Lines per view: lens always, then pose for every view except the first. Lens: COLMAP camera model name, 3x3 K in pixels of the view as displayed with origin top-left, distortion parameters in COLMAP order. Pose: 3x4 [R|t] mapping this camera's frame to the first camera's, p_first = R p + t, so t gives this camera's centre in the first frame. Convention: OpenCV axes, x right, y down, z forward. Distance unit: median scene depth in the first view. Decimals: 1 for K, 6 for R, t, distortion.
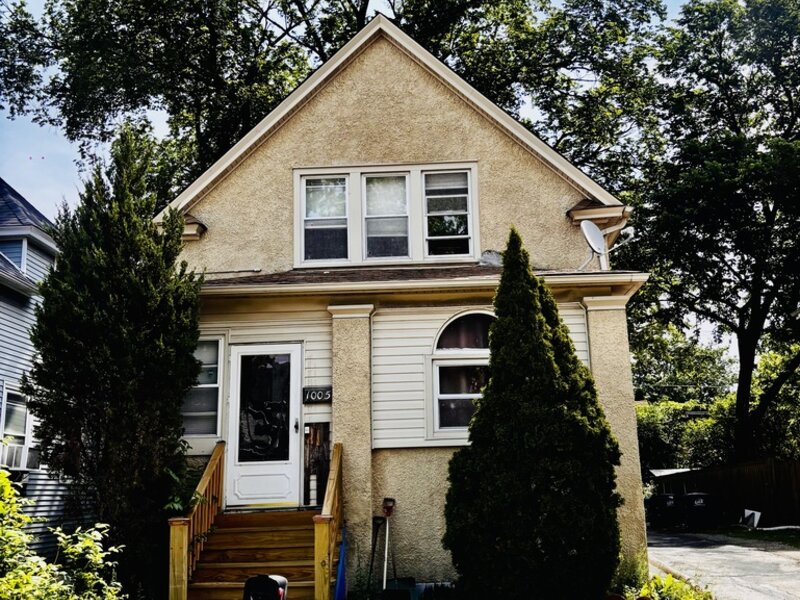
lens RADIAL K [[809.7, 0, 422.4], [0, 809.7, 297.6], [0, 0, 1]] dist [0.202286, -0.562636]
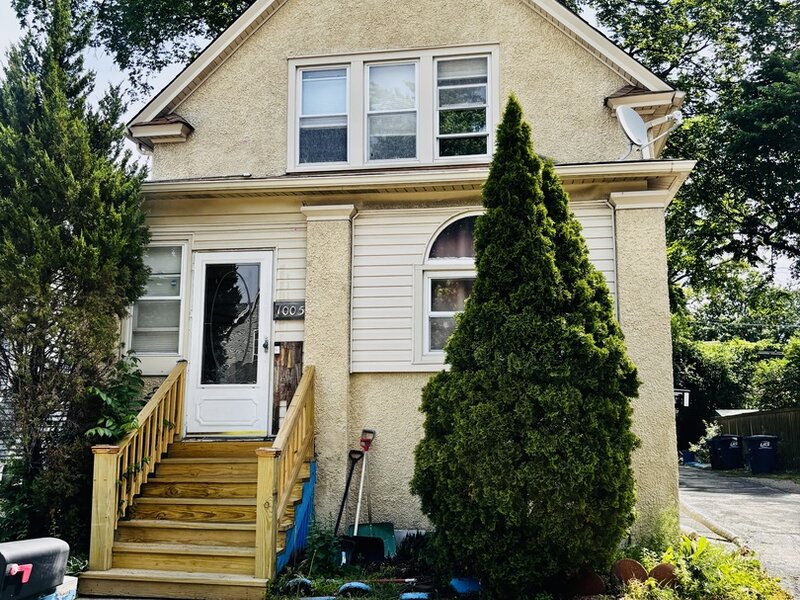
lens RADIAL K [[786.8, 0, 400.0], [0, 786.8, 300.0], [0, 0, 1]] dist [0.122290, -0.174282]
pose [[0.993231, 0.011223, -0.115610, 0.081244], [-0.002173, 0.996943, 0.078107, 0.042809], [0.116133, -0.077327, 0.990219, 0.187439]]
